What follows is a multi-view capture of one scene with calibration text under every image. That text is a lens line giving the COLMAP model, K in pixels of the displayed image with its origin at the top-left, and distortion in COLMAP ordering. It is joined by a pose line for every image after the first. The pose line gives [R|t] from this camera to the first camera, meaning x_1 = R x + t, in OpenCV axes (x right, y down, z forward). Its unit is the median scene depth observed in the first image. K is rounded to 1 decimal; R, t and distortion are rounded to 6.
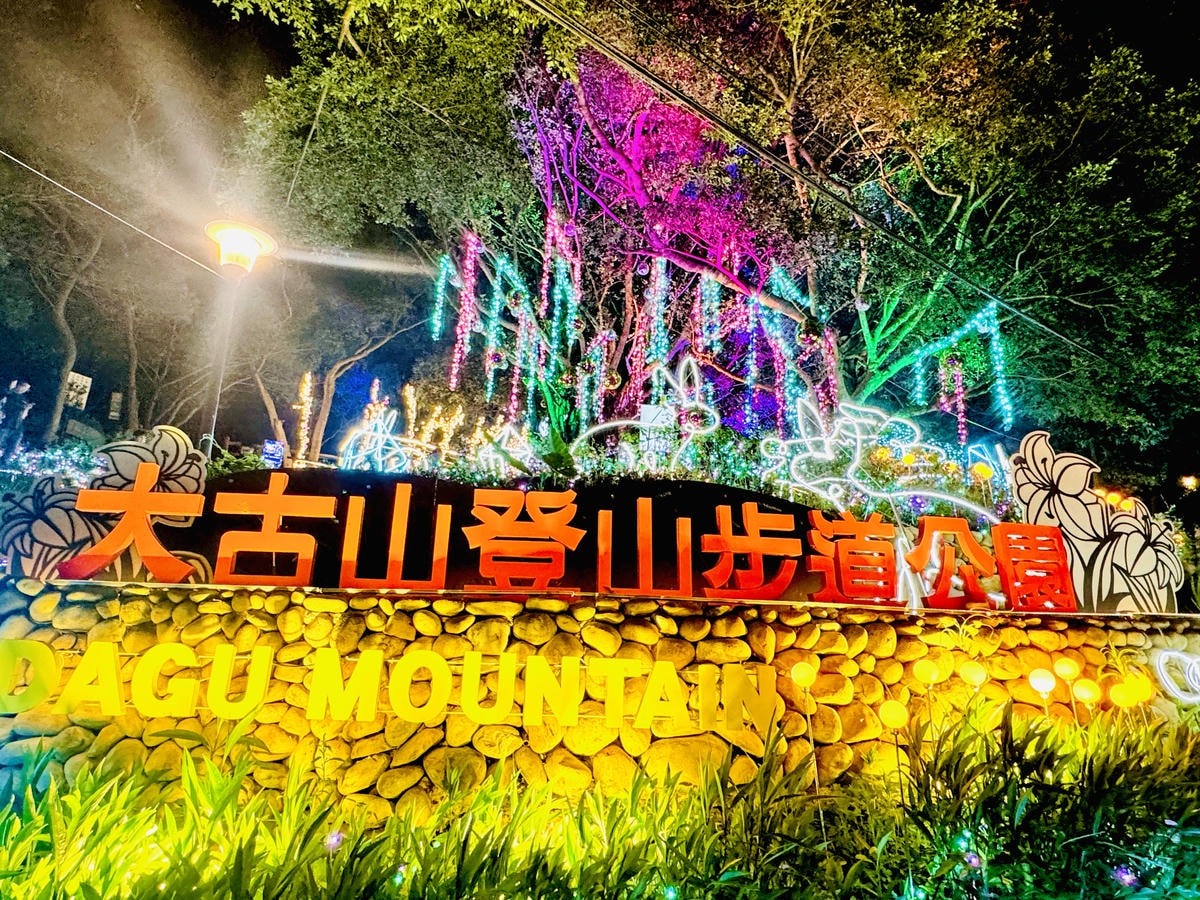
lens RADIAL K [[705.8, 0, 598.0], [0, 705.8, 449.9], [0, 0, 1]] dist [0.001314, 0.000377]
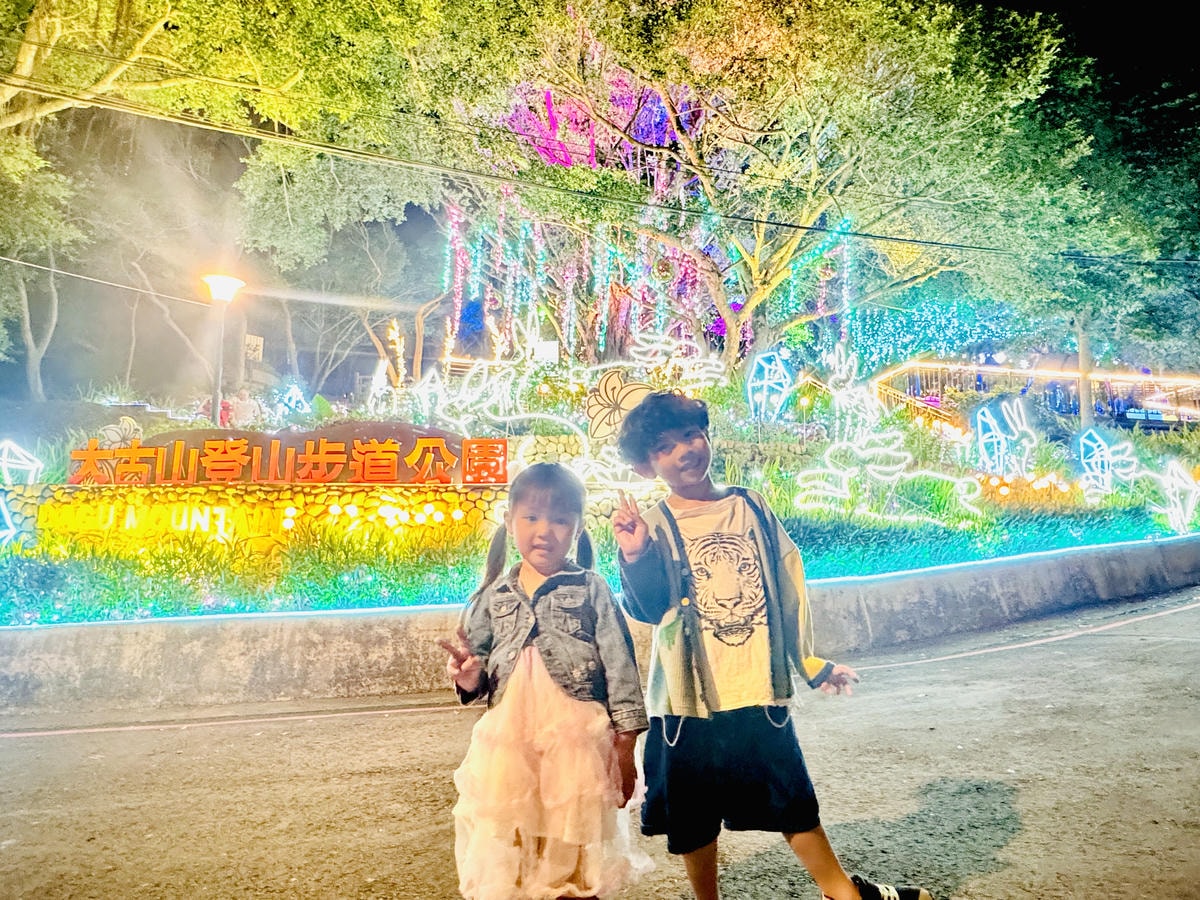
lens RADIAL K [[705.8, 0, 602.4], [0, 705.8, 451.9], [0, 0, 1]] dist [0.001314, 0.000377]
pose [[0.956725, -0.047447, -0.287100, 1.916819], [0.092442, 0.985066, 0.145257, -0.140615], [0.275921, -0.165511, 0.946823, -0.948659]]
